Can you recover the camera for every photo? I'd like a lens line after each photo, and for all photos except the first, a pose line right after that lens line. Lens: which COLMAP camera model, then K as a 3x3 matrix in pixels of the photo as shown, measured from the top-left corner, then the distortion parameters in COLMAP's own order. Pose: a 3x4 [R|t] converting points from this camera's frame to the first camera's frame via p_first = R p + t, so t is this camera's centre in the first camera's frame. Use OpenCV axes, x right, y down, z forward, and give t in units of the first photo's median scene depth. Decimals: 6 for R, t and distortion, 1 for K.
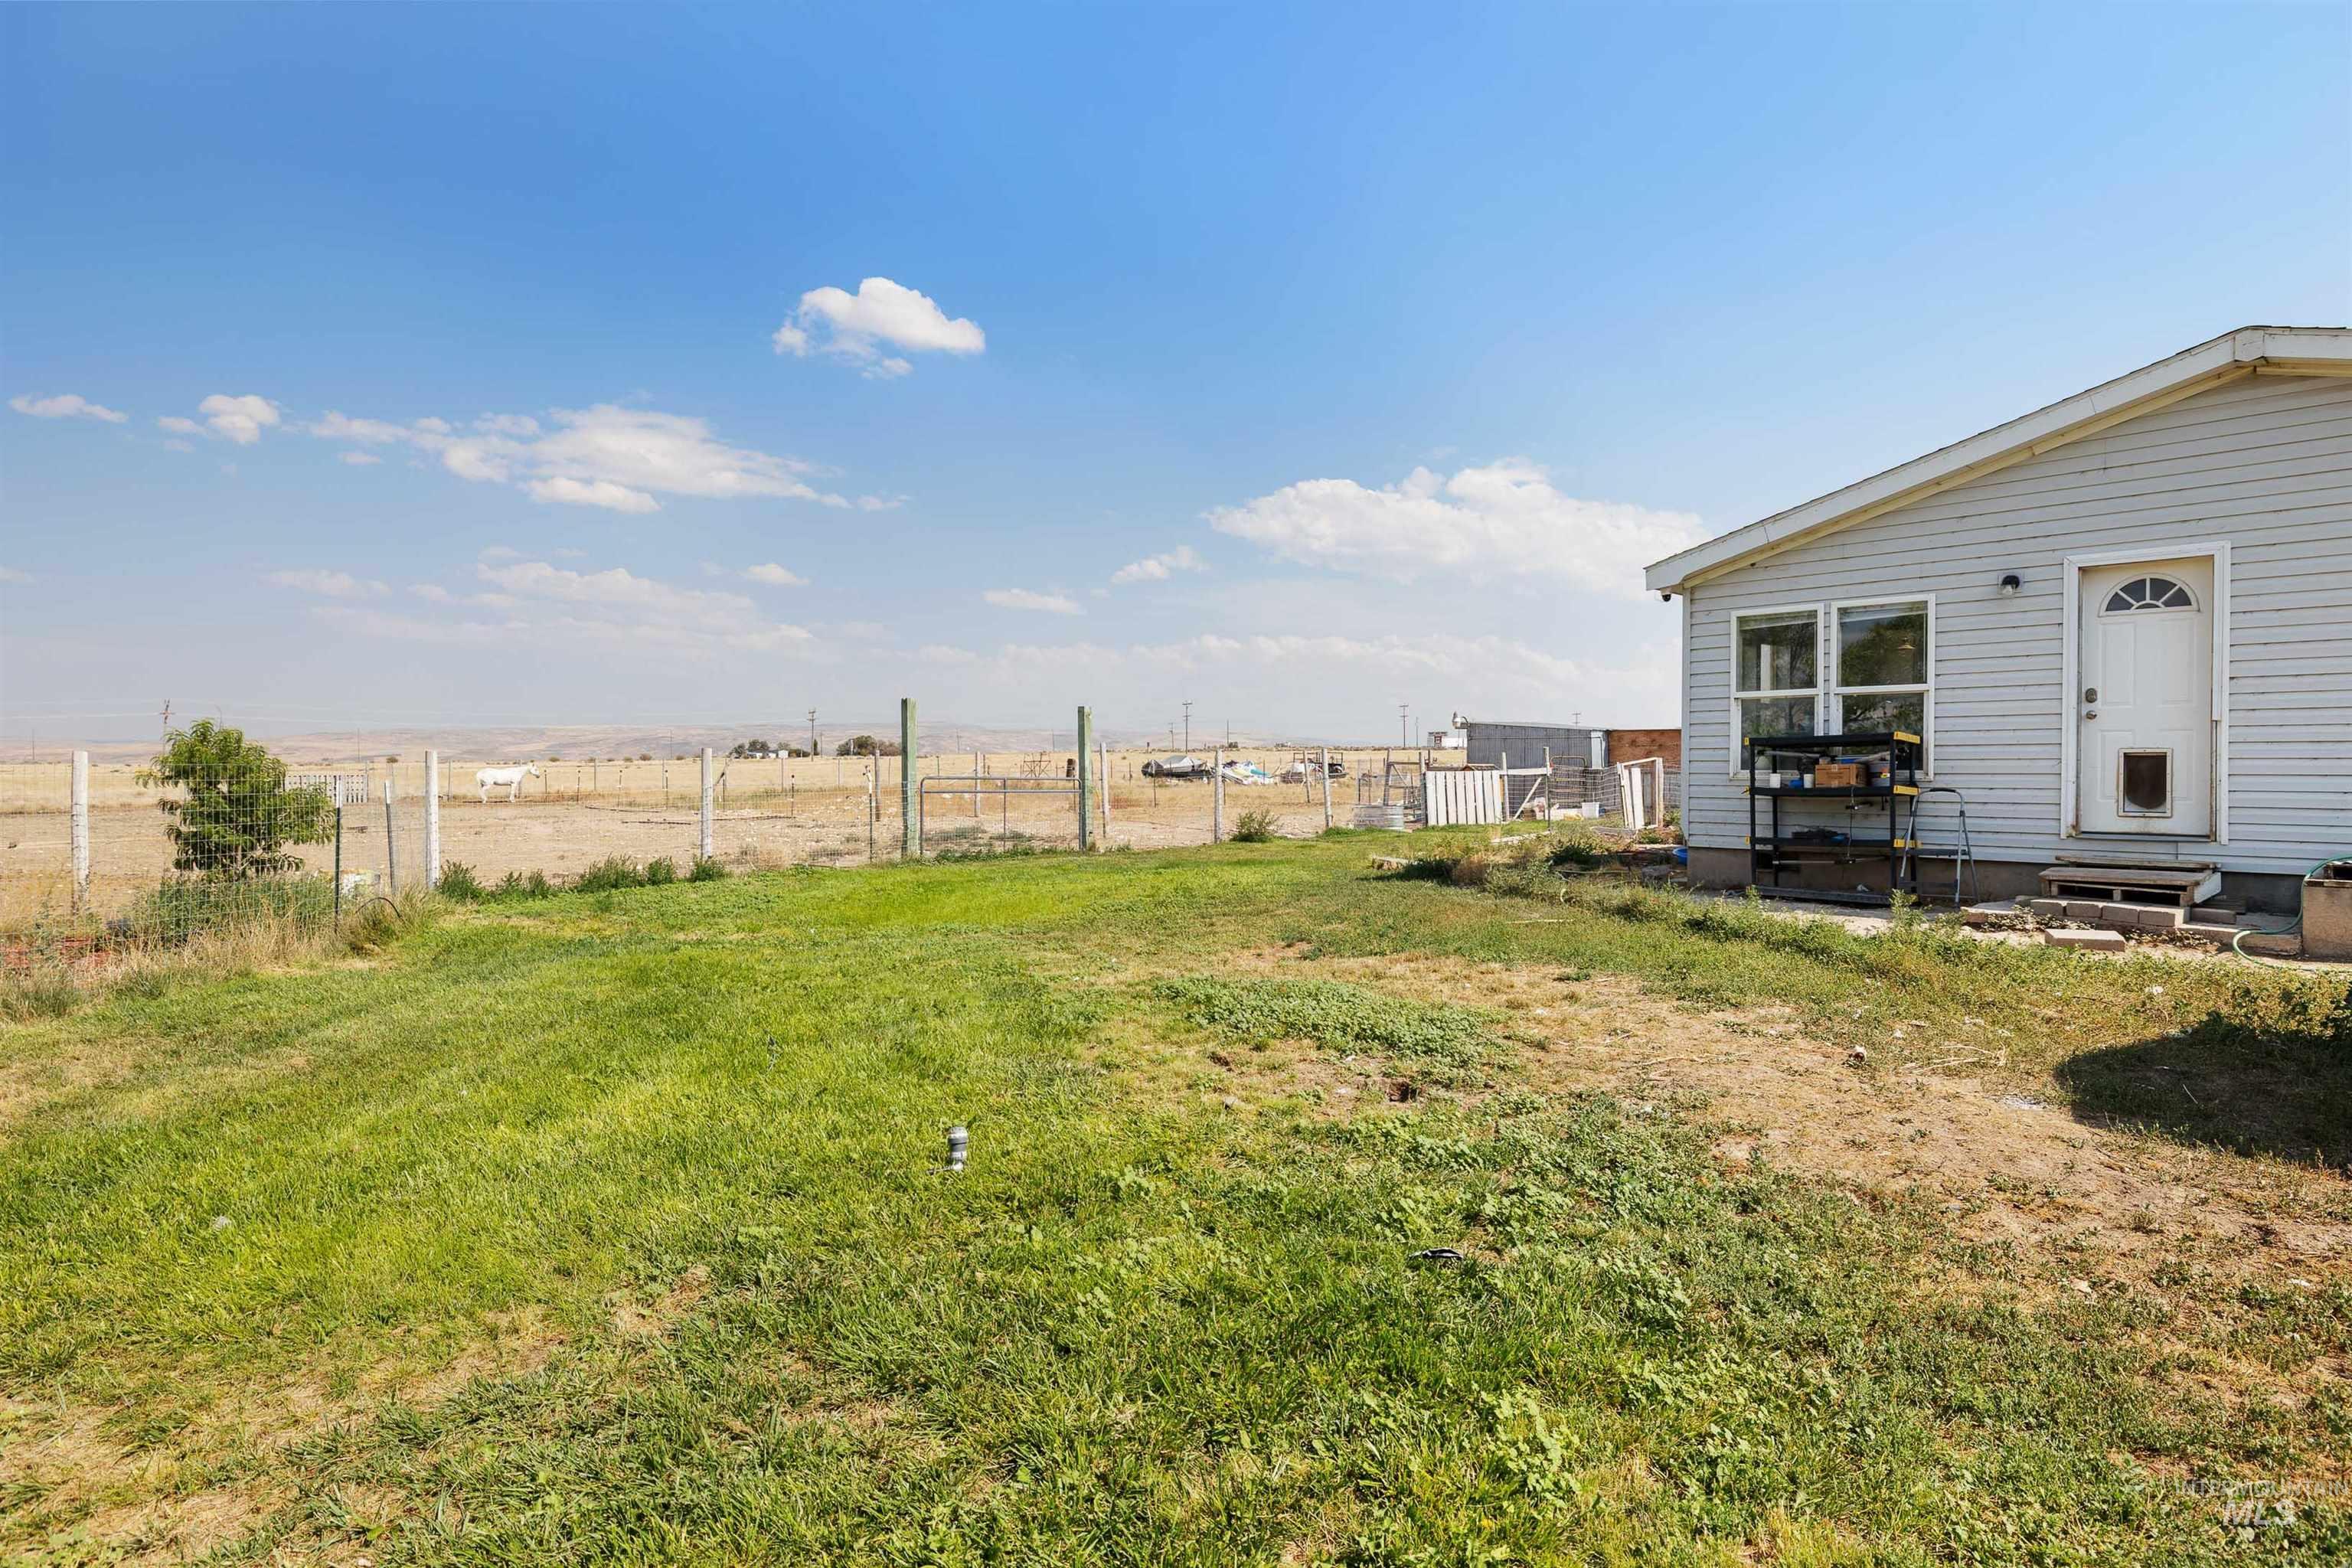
lens RADIAL K [[1318.0, 0, 1176.0], [0, 1318.0, 784.0], [0, 0, 1]] dist [0.000453, -0.000080]
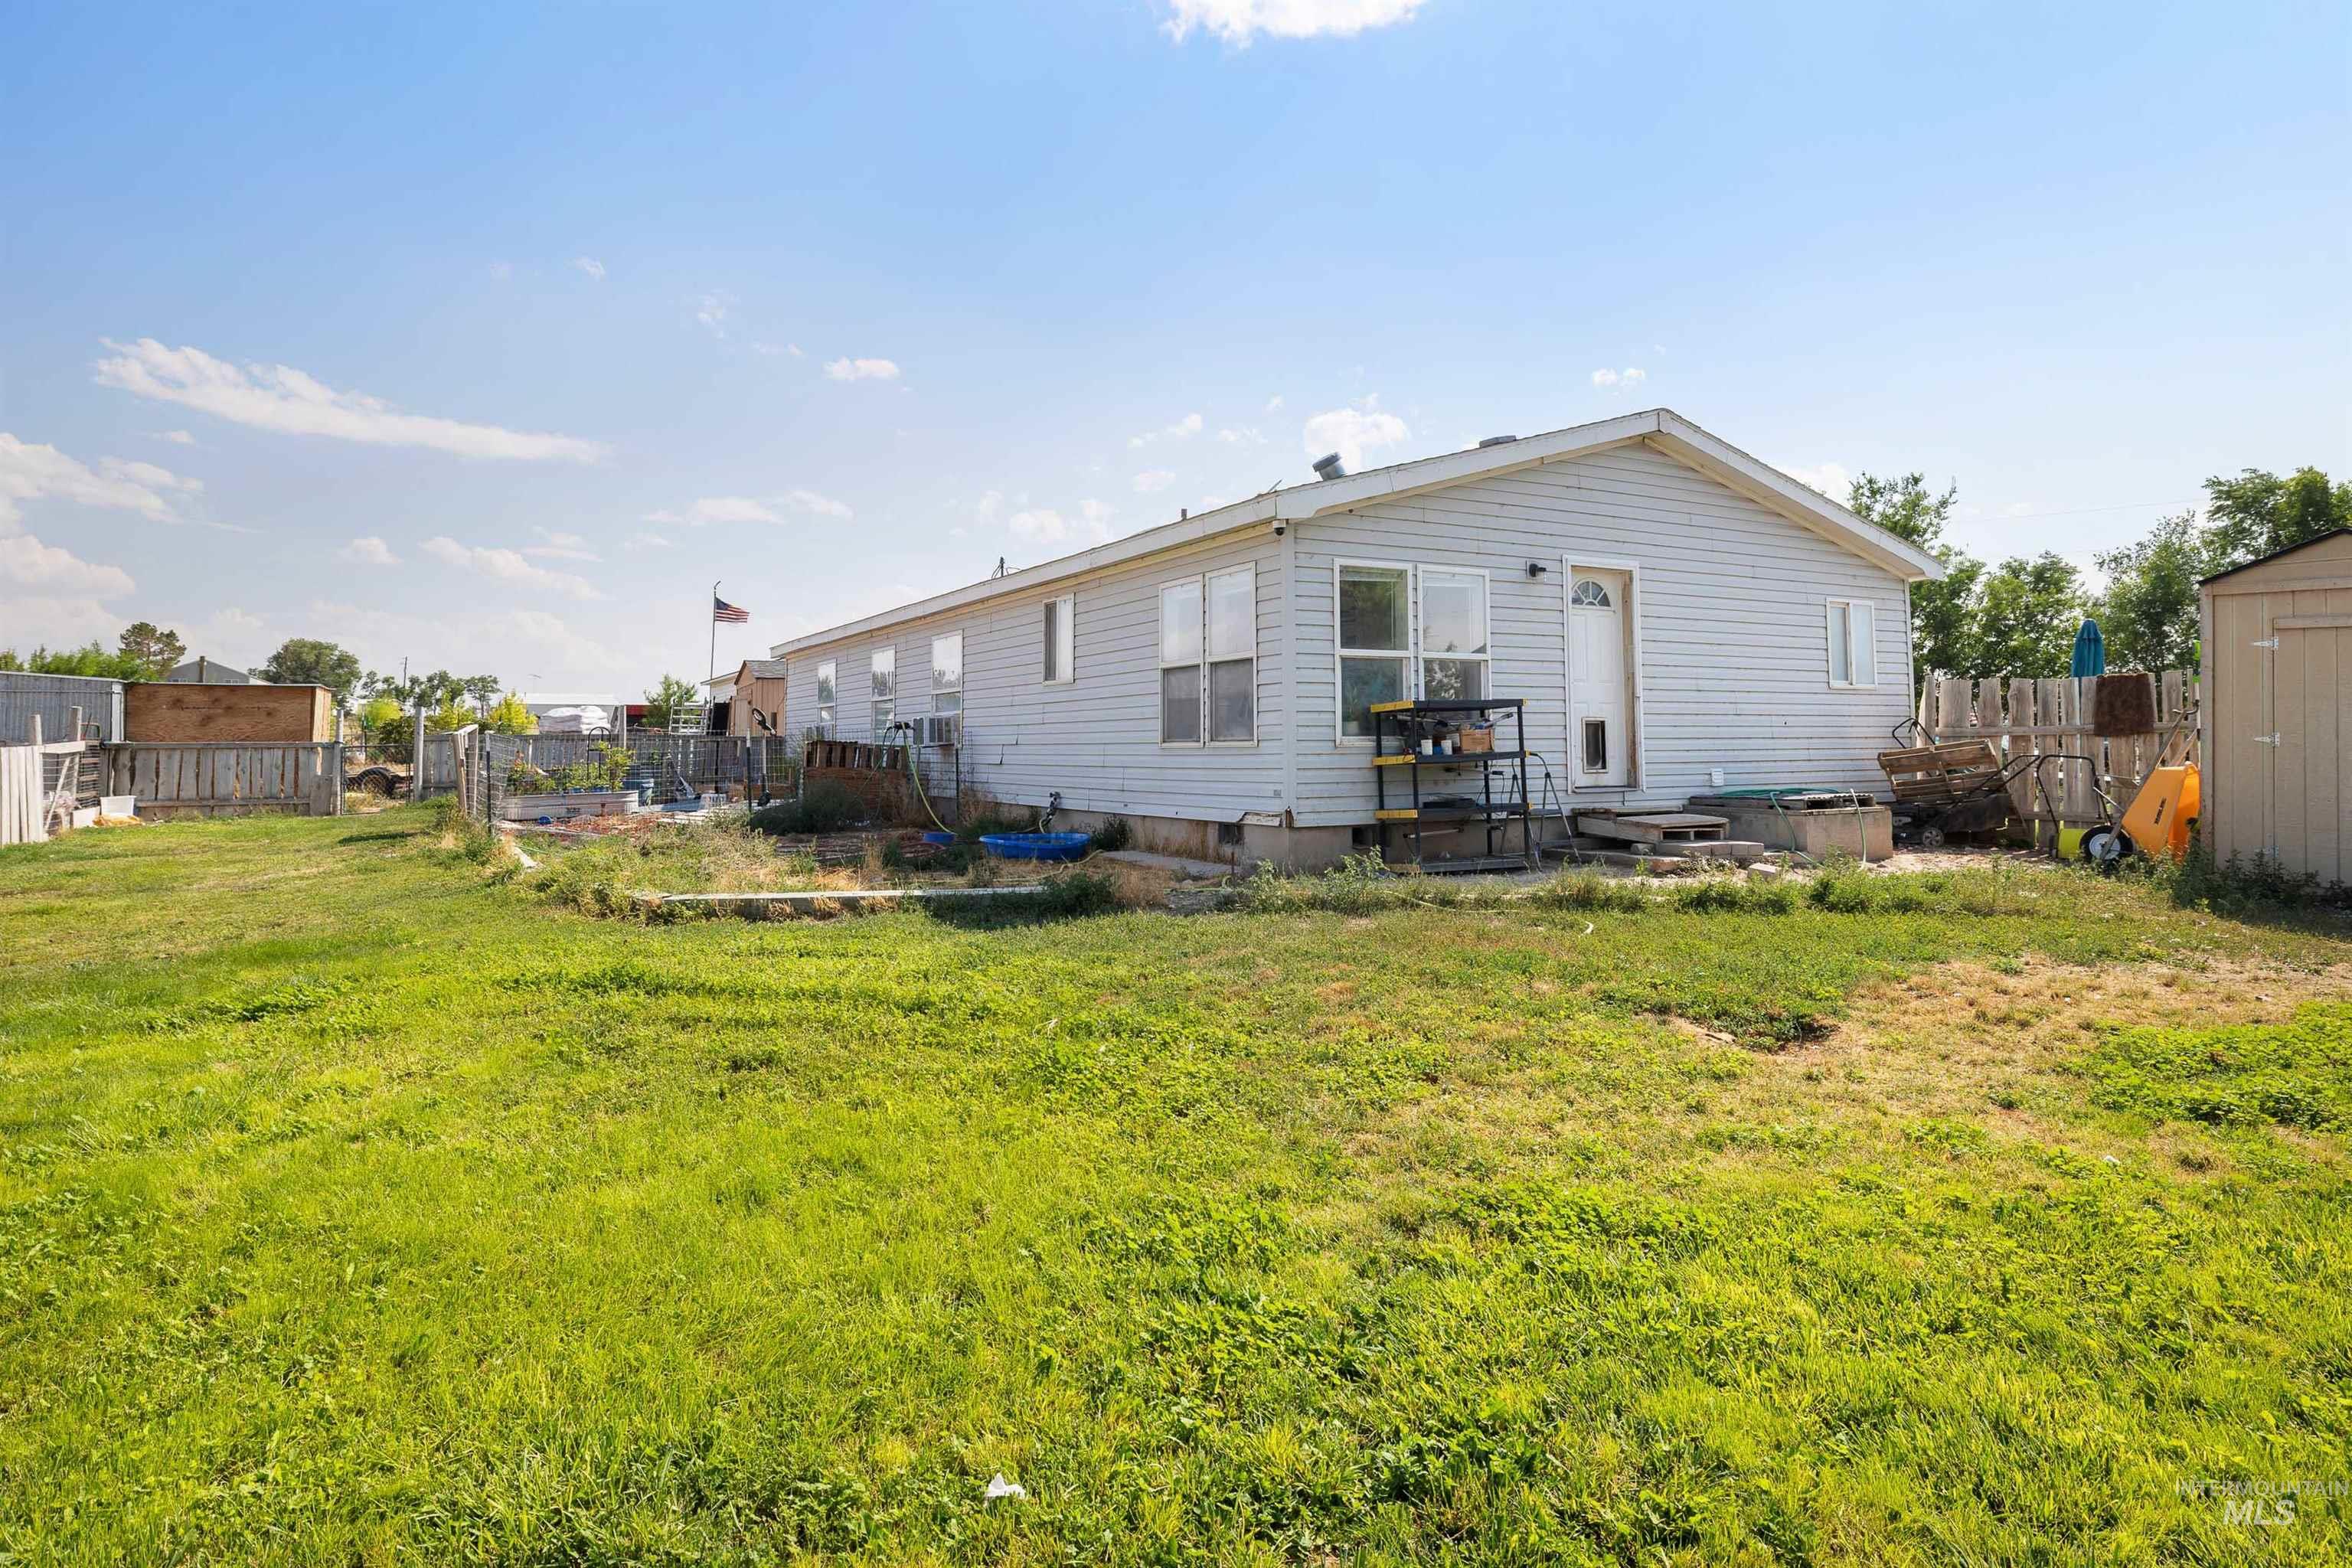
lens RADIAL K [[1318.0, 0, 1176.0], [0, 1318.0, 784.0], [0, 0, 1]] dist [0.000453, -0.000080]
pose [[0.195373, -0.038070, 0.979990, -0.550828], [0.017783, 0.999220, 0.035271, -0.014613], [-0.980568, 0.010536, 0.195897, 1.085171]]
